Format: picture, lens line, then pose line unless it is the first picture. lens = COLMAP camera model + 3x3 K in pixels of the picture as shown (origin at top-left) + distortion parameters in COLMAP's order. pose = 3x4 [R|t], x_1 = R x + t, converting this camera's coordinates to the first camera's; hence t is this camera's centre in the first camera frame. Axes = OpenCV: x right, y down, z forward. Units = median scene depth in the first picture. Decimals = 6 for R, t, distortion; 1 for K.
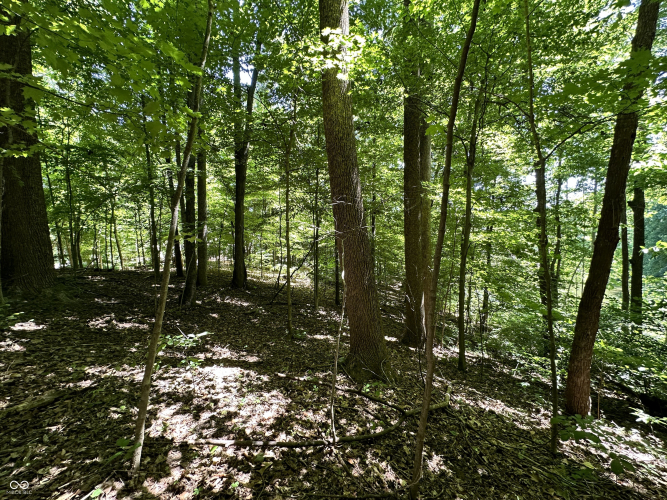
lens RADIAL K [[266.5, 0, 333.4], [0, 266.5, 248.7], [0, 0, 1]] dist [-0.001232, 0.001026]
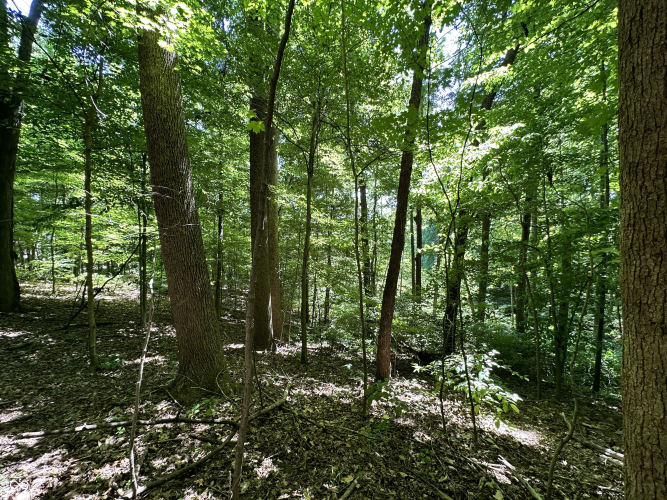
lens RADIAL K [[266.5, 0, 333.2], [0, 266.5, 249.3], [0, 0, 1]] dist [-0.001232, 0.001026]
pose [[0.859524, -0.001589, 0.511093, 0.027686], [0.006033, 0.999957, -0.007037, 0.002634], [-0.511060, 0.009132, 0.859497, 0.005062]]
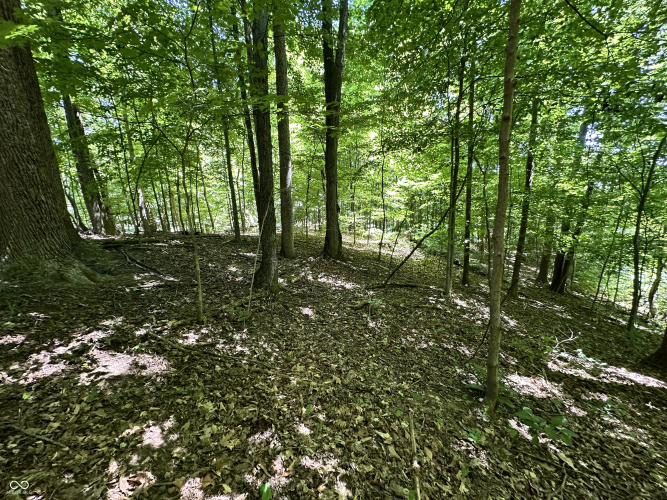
lens RADIAL K [[266.5, 0, 334.7], [0, 266.5, 251.3], [0, 0, 1]] dist [-0.001232, 0.001026]
pose [[0.958400, 0.027483, -0.284101, -0.229201], [0.011275, 0.990931, 0.133895, 0.044487], [0.285205, -0.131528, 0.949399, 0.486334]]
